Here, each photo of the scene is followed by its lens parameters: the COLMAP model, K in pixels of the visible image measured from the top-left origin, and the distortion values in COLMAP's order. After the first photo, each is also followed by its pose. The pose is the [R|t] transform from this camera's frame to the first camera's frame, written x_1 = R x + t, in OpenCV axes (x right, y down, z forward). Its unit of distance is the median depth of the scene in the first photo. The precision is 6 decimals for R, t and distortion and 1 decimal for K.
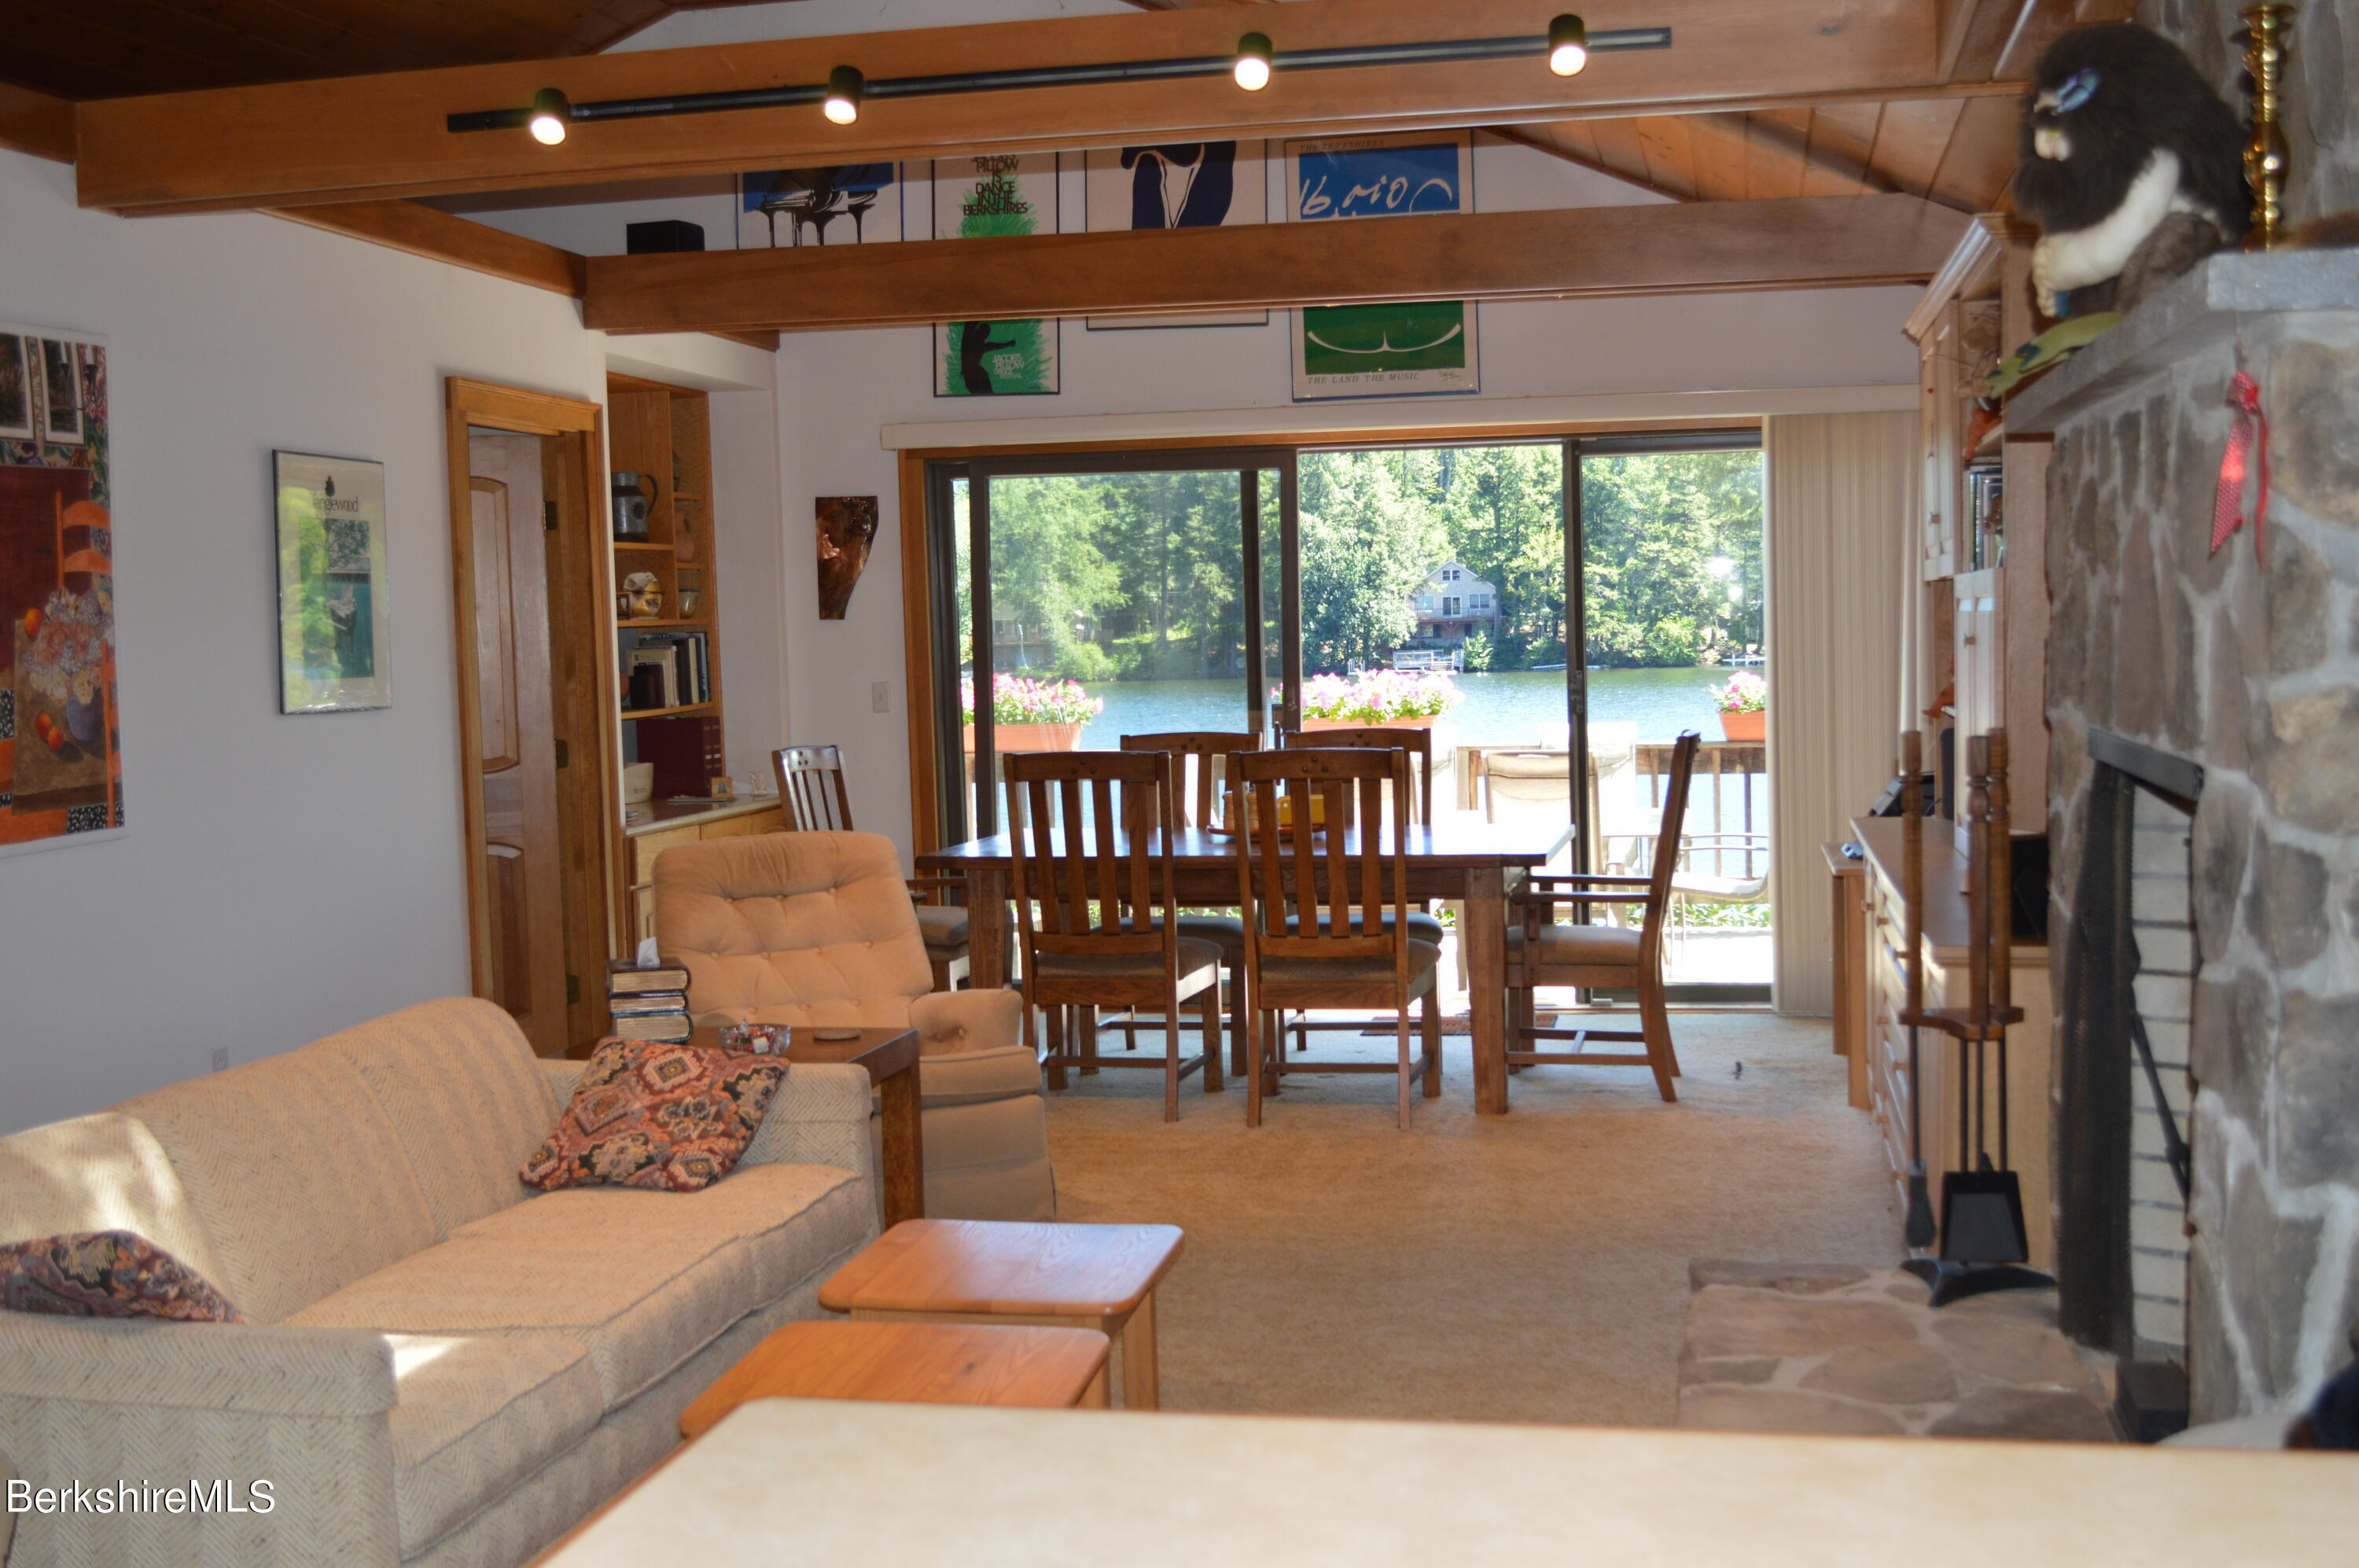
lens RADIAL K [[2607.9, 0, 1176.8], [0, 2607.9, 779.4], [0, 0, 1]] dist [-0.070247, 0.033065]
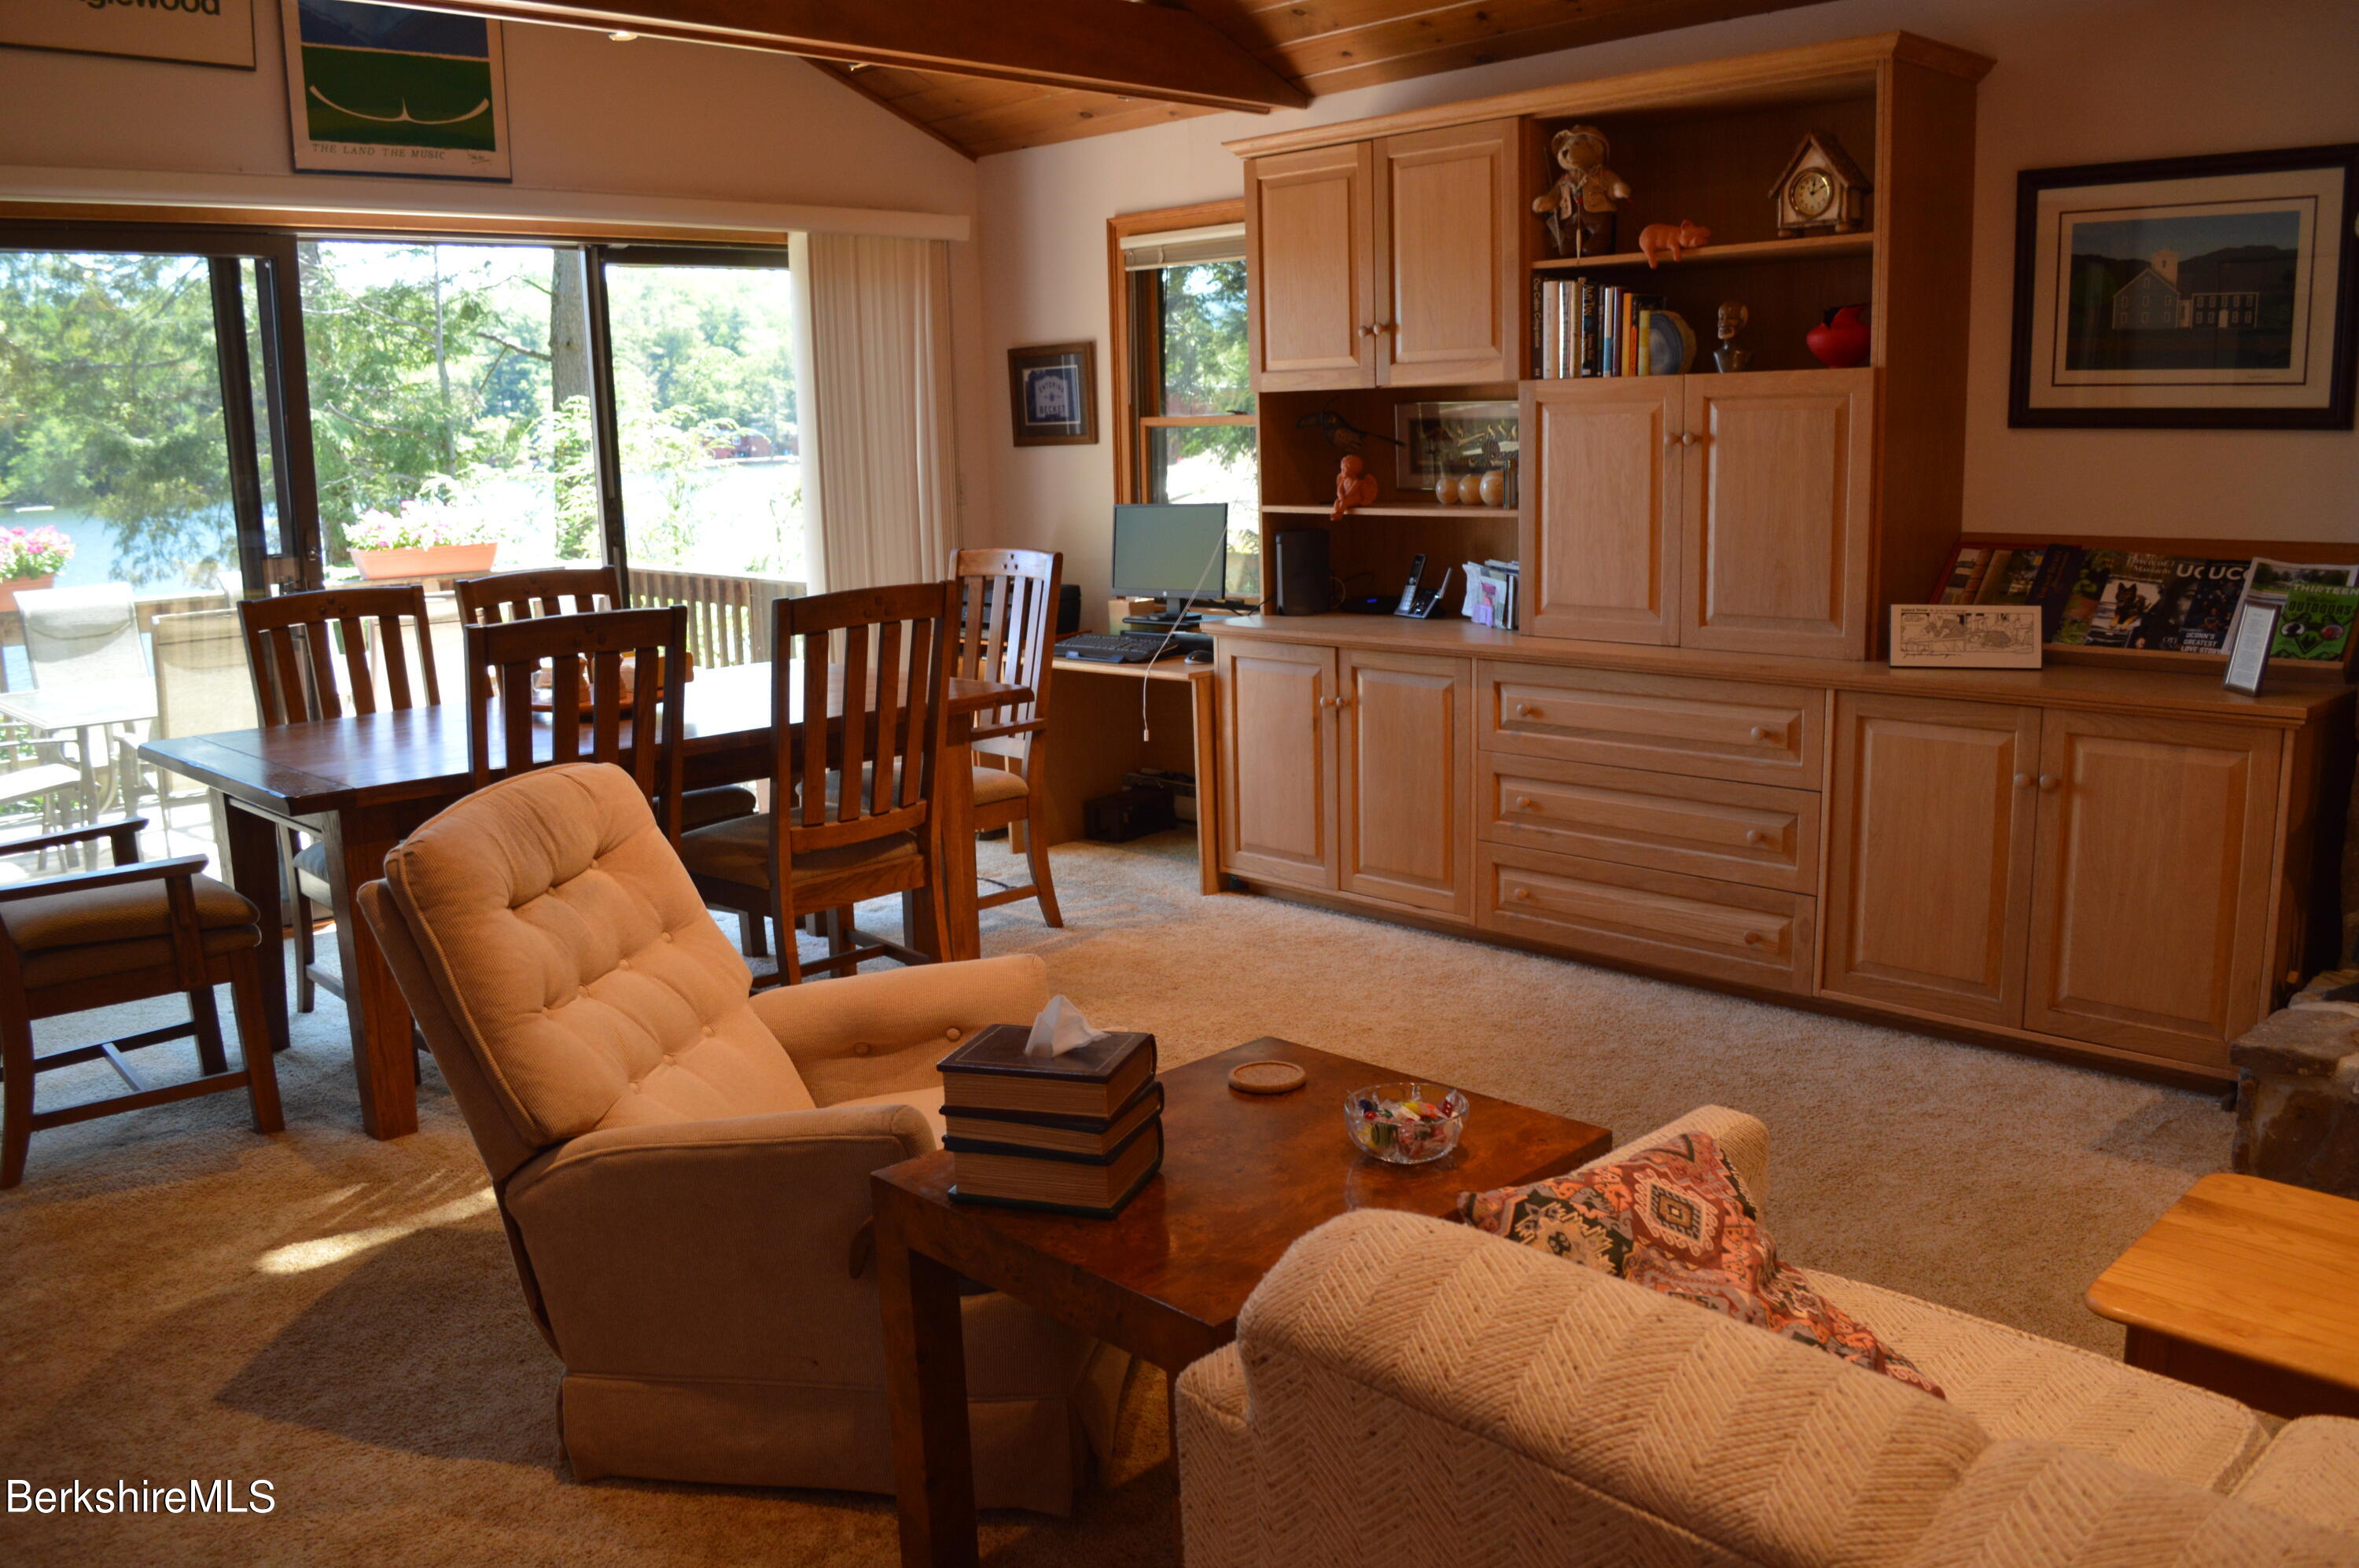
lens RADIAL K [[1875.4, 0, 1167.3], [0, 1875.4, 790.0], [0, 0, 1]] dist [-0.083303, 0.003283]
pose [[0.565336, -0.145380, 0.811948, -0.408781], [0.062998, 0.989081, 0.133232, -0.021935], [-0.822452, -0.024170, 0.568321, 0.655258]]
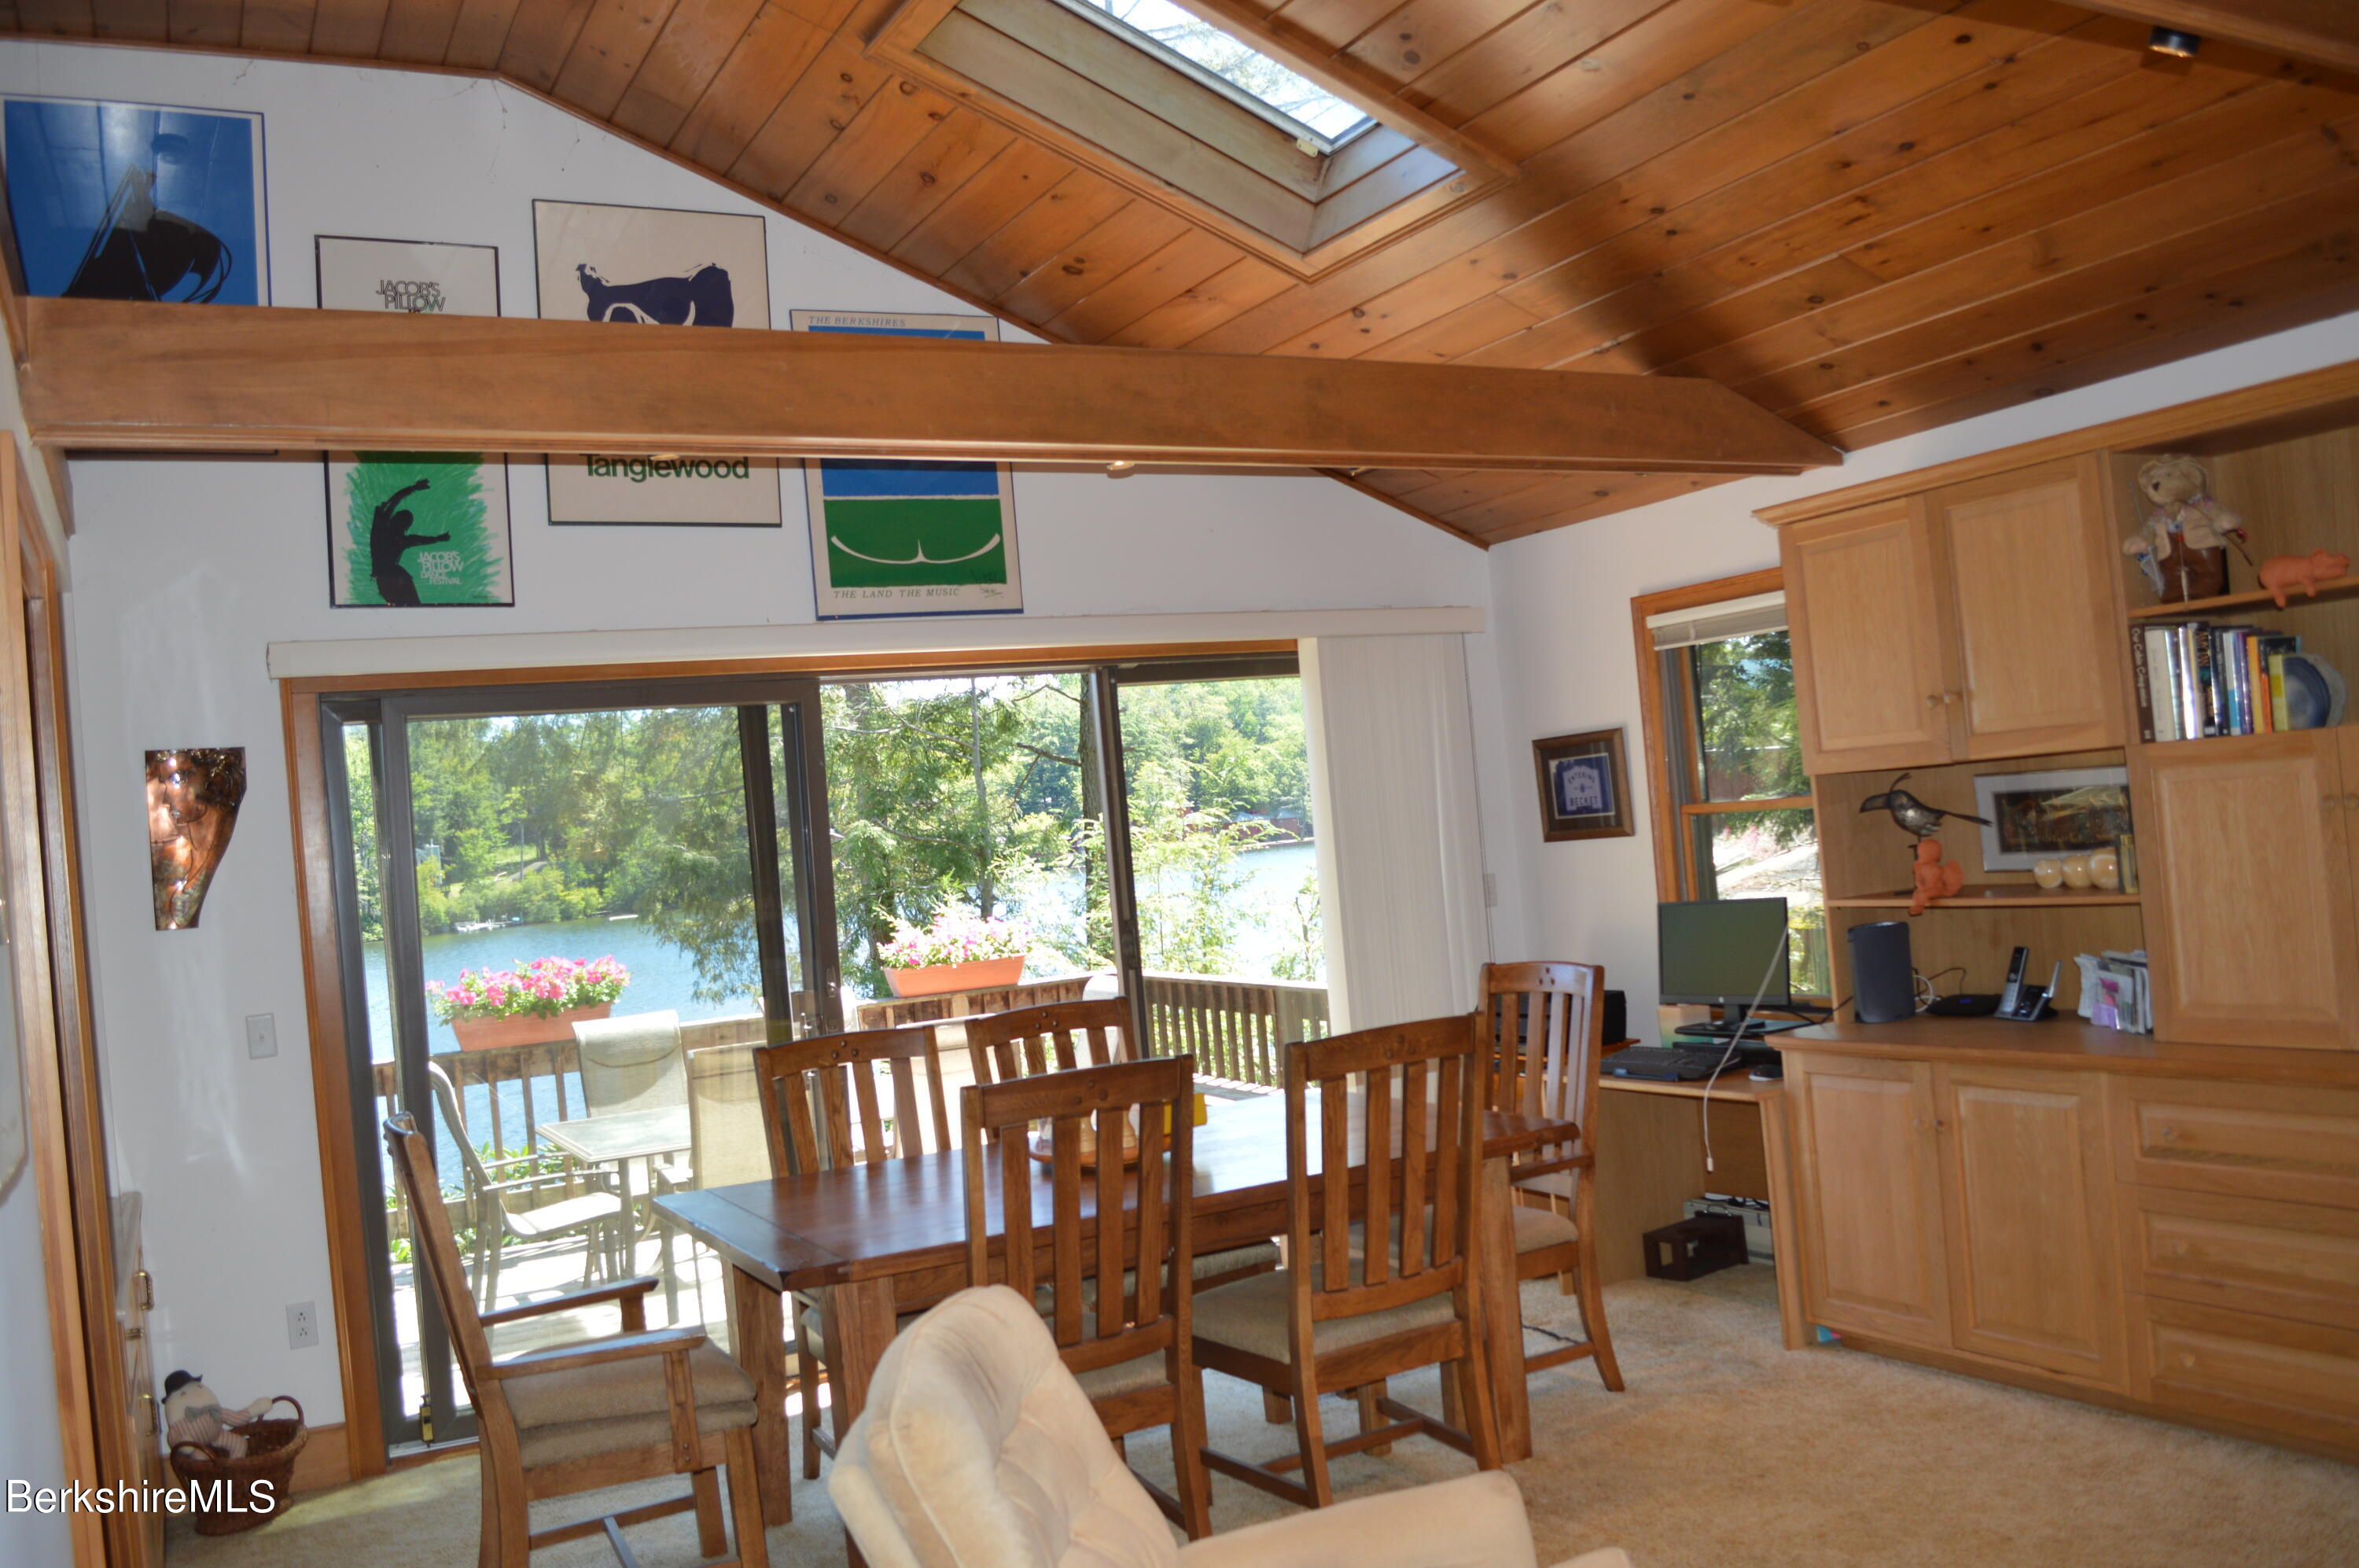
lens RADIAL K [[1896.7, 0, 1178.9], [0, 1896.7, 779.1], [0, 0, 1]] dist [-0.084706, 0.015266]
pose [[0.765486, -0.026789, 0.642895, -0.361729], [0.108702, 0.990156, -0.088171, -0.043416], [-0.634205, 0.137378, 0.760862, 0.688928]]
